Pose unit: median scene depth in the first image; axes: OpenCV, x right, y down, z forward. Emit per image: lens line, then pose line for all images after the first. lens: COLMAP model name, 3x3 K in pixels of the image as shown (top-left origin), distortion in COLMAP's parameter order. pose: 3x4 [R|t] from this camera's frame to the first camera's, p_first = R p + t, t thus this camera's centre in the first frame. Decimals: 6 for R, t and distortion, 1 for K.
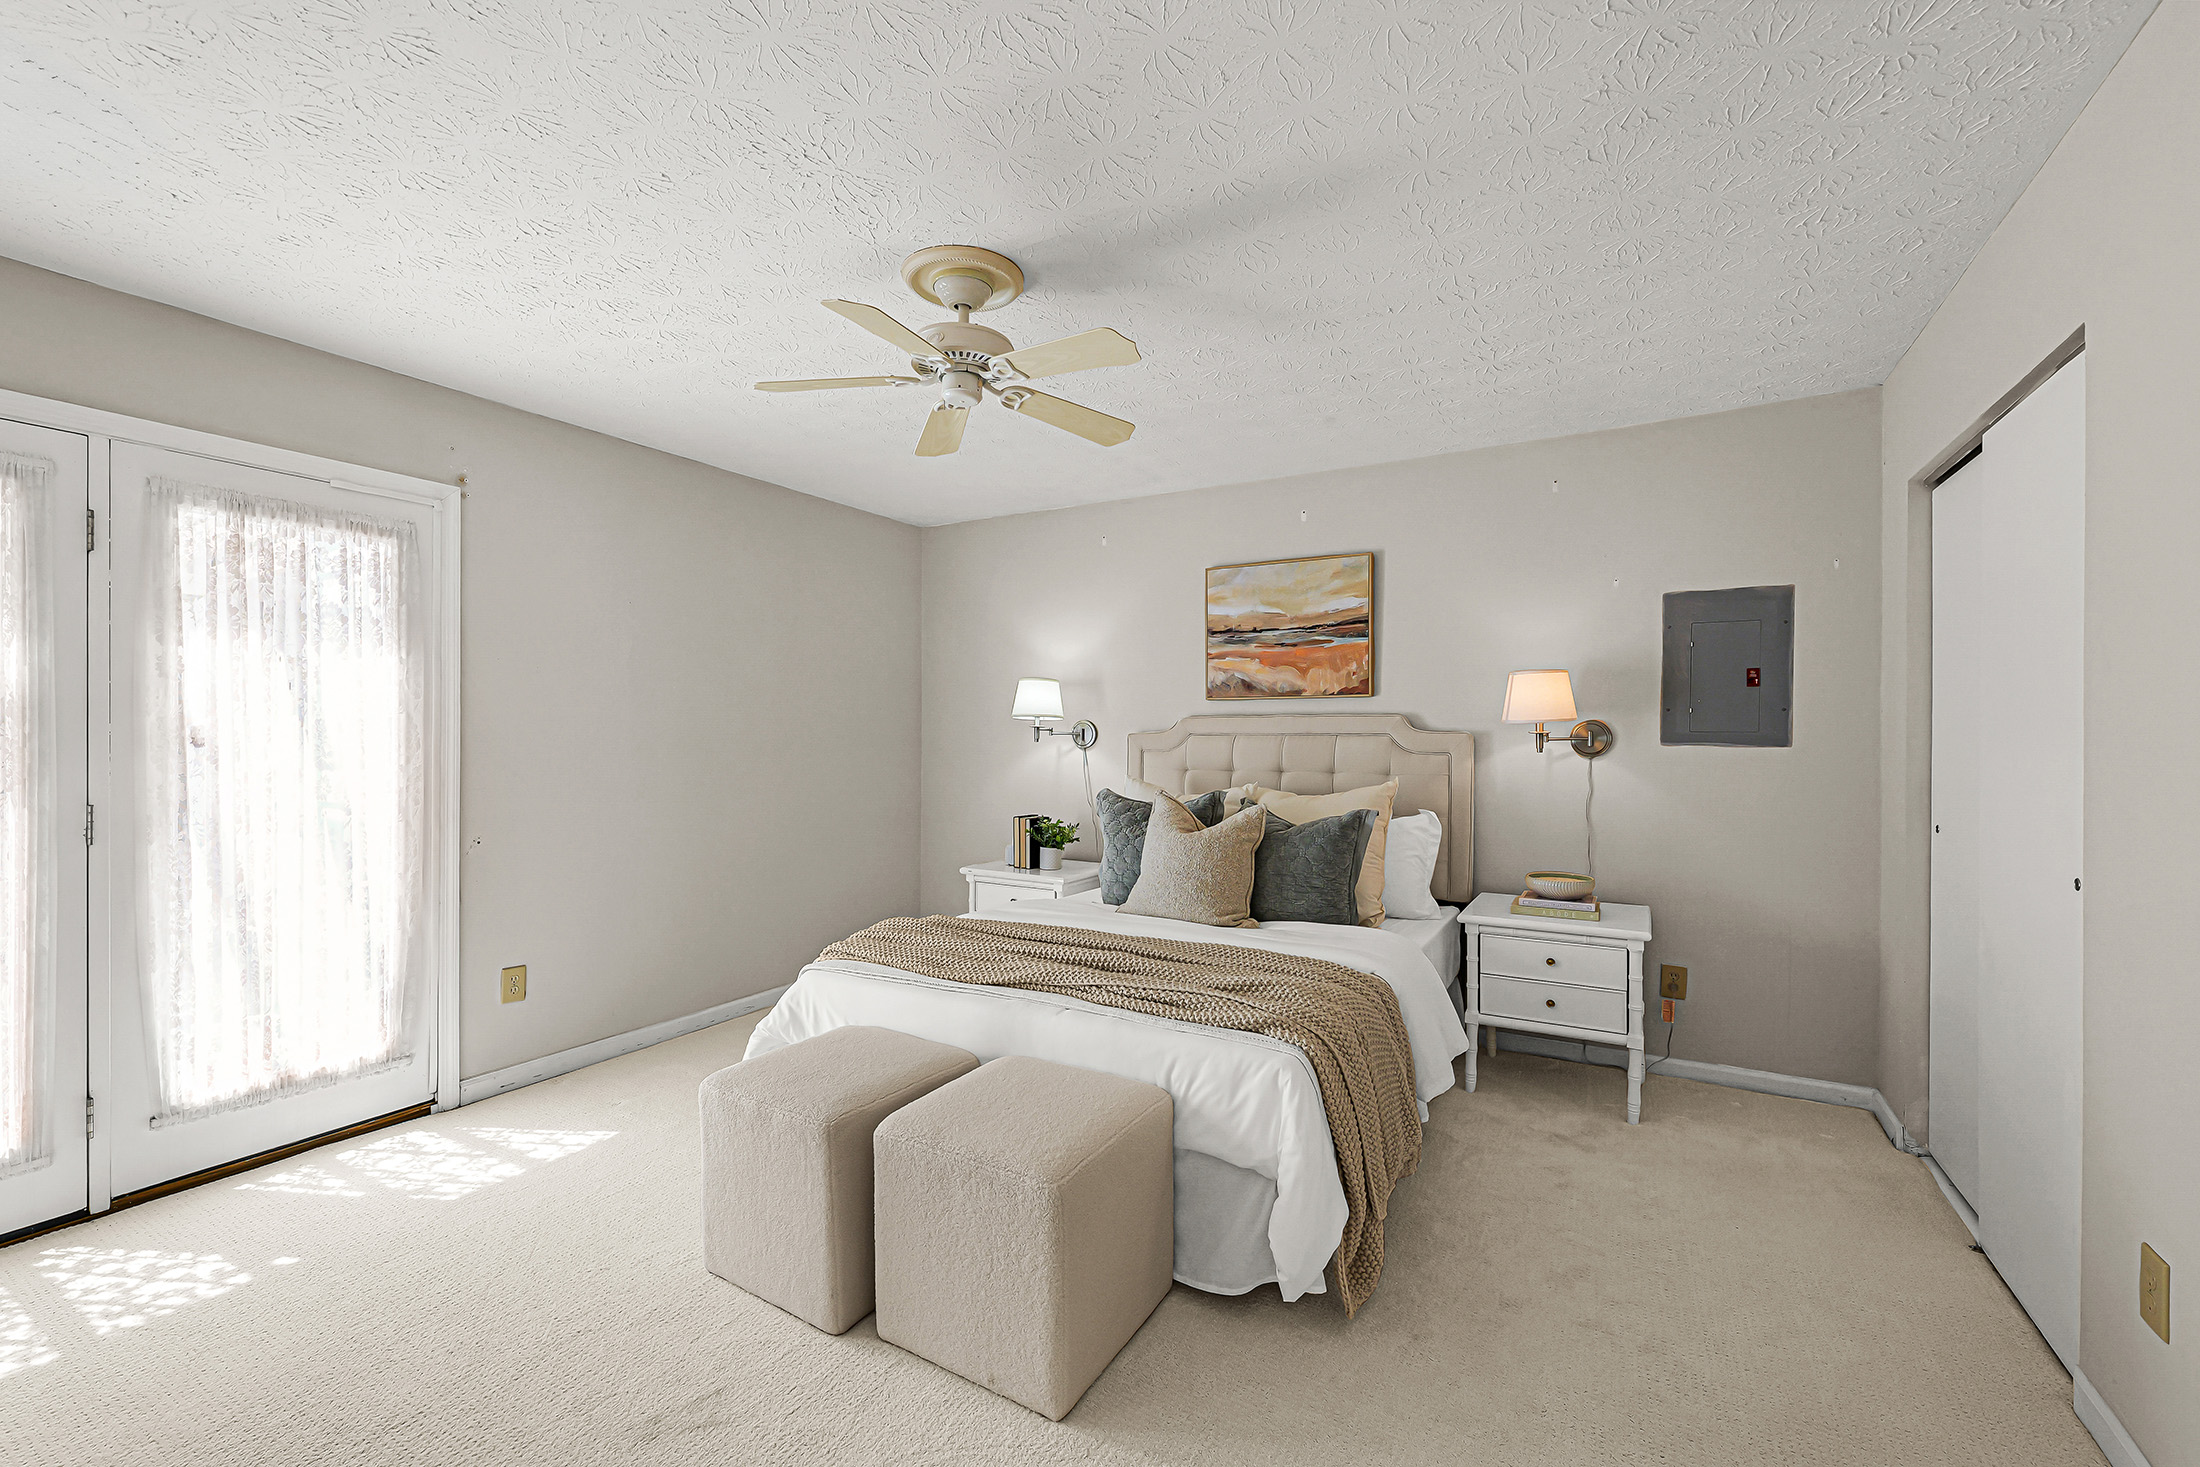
lens RADIAL K [[902.9, 0, 1100.0], [0, 902.9, 733.5], [0, 0, 1]] dist [0.000995, 0.000304]
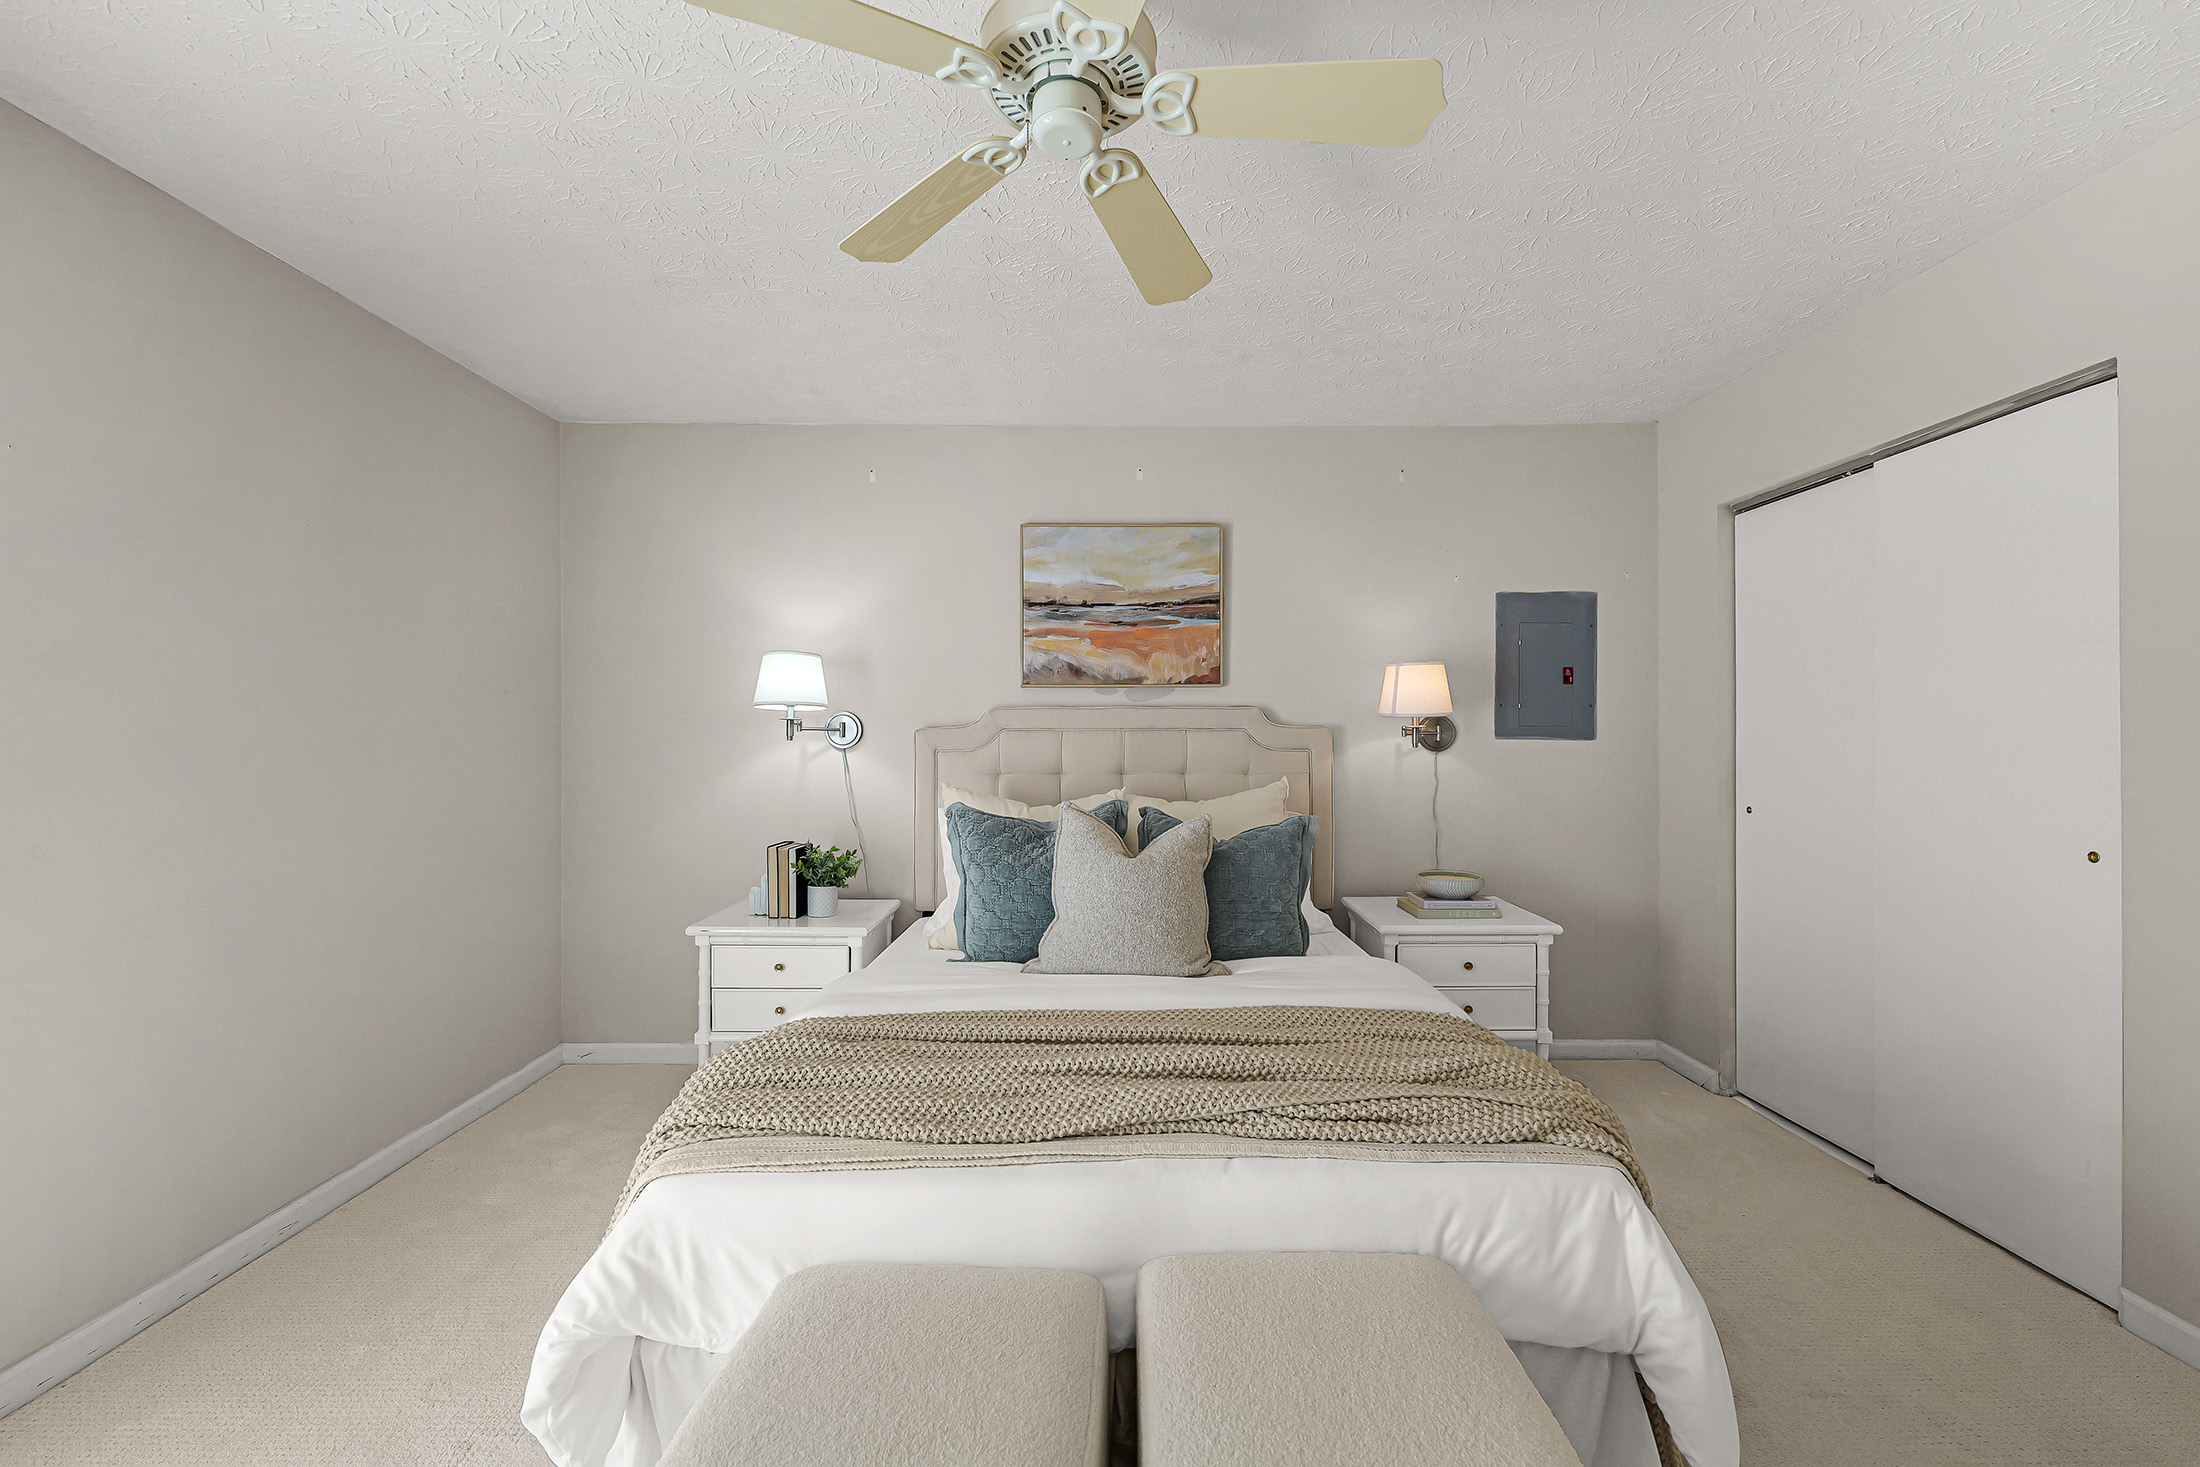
lens RADIAL K [[902.9, 0, 1100.0], [0, 902.9, 733.5], [0, 0, 1]] dist [0.000995, 0.000304]
pose [[0.863401, -0.001407, 0.504516, -0.249583], [0.001601, 0.999999, 0.000049, 0.004989], [-0.504516, 0.000766, 0.863402, 0.289743]]
